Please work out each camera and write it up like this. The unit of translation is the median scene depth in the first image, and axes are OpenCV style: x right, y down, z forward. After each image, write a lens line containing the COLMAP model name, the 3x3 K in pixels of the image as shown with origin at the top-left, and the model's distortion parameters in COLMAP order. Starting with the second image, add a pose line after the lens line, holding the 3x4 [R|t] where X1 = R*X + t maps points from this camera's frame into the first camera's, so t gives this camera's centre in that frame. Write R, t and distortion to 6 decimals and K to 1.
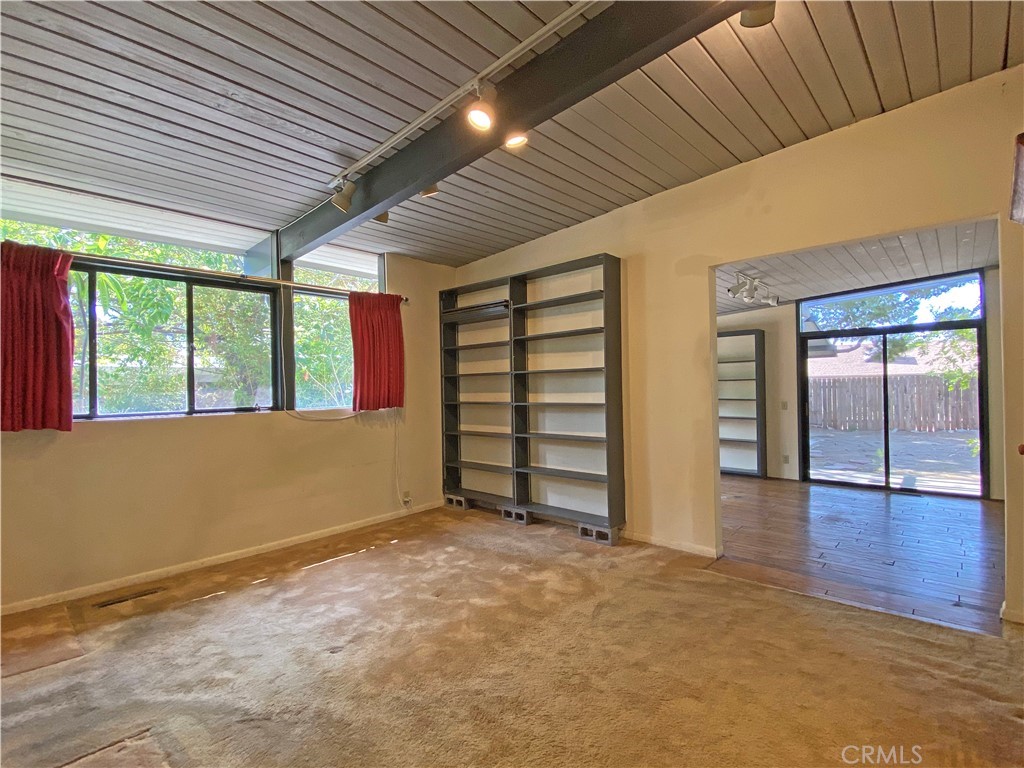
lens RADIAL K [[485.4, 0, 506.8], [0, 485.4, 382.8], [0, 0, 1]] dist [0.018286, -0.004427]
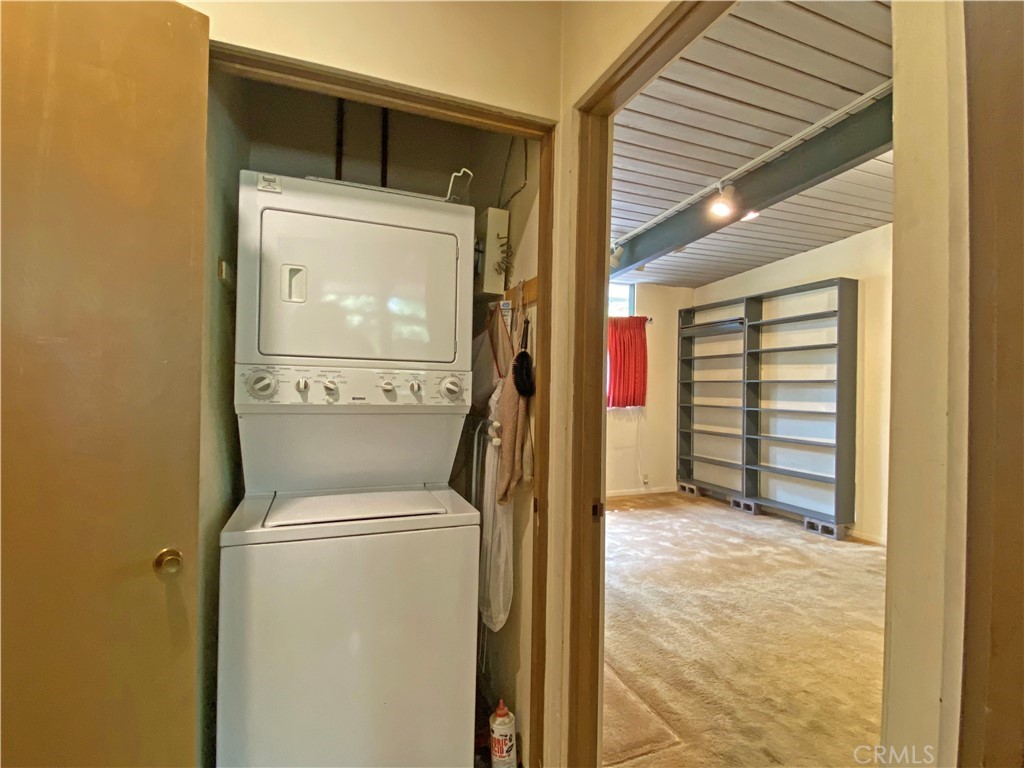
lens RADIAL K [[485.4, 0, 510.4], [0, 485.4, 385.1], [0, 0, 1]] dist [0.018286, -0.004427]
pose [[0.899927, 0.032261, -0.434846, 0.016612], [-0.028306, 0.999478, 0.015571, -0.016298], [0.435121, -0.001704, 0.900370, -0.320858]]
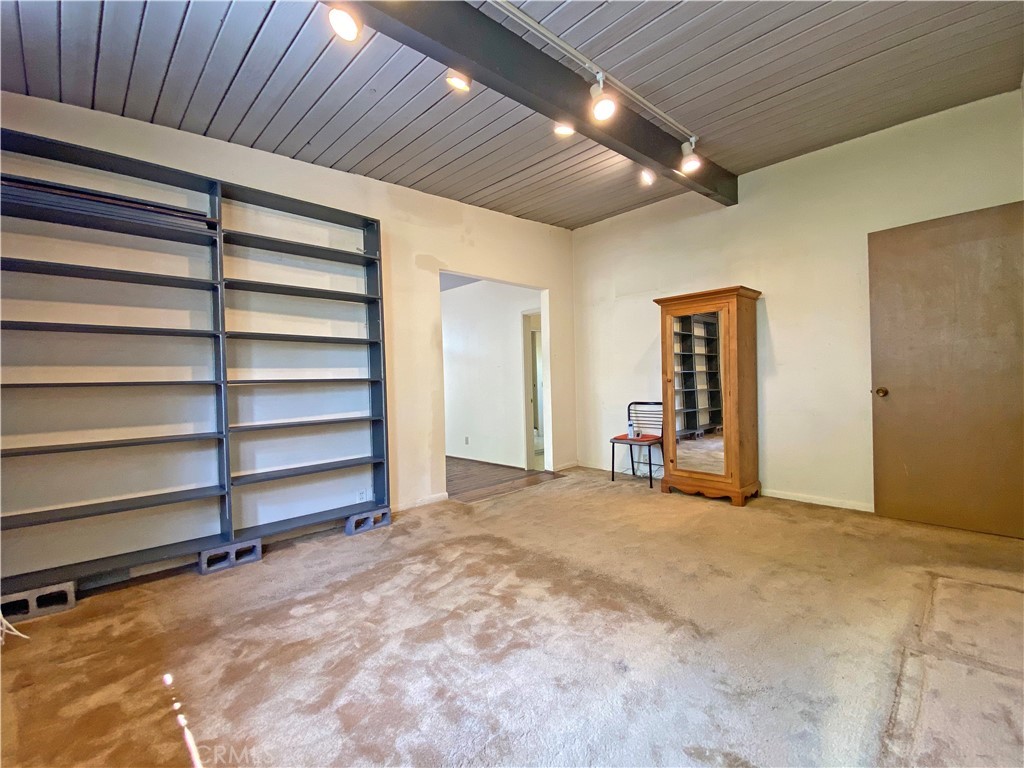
lens RADIAL K [[446.1, 0, 510.9], [0, 446.1, 383.5], [0, 0, 1]] dist [0.000000, -0.001178]
pose [[0.054724, 0.014895, 0.998390, -0.625968], [0.010882, 0.999820, -0.015513, 0.066479], [-0.998442, 0.011713, 0.054552, 0.665458]]
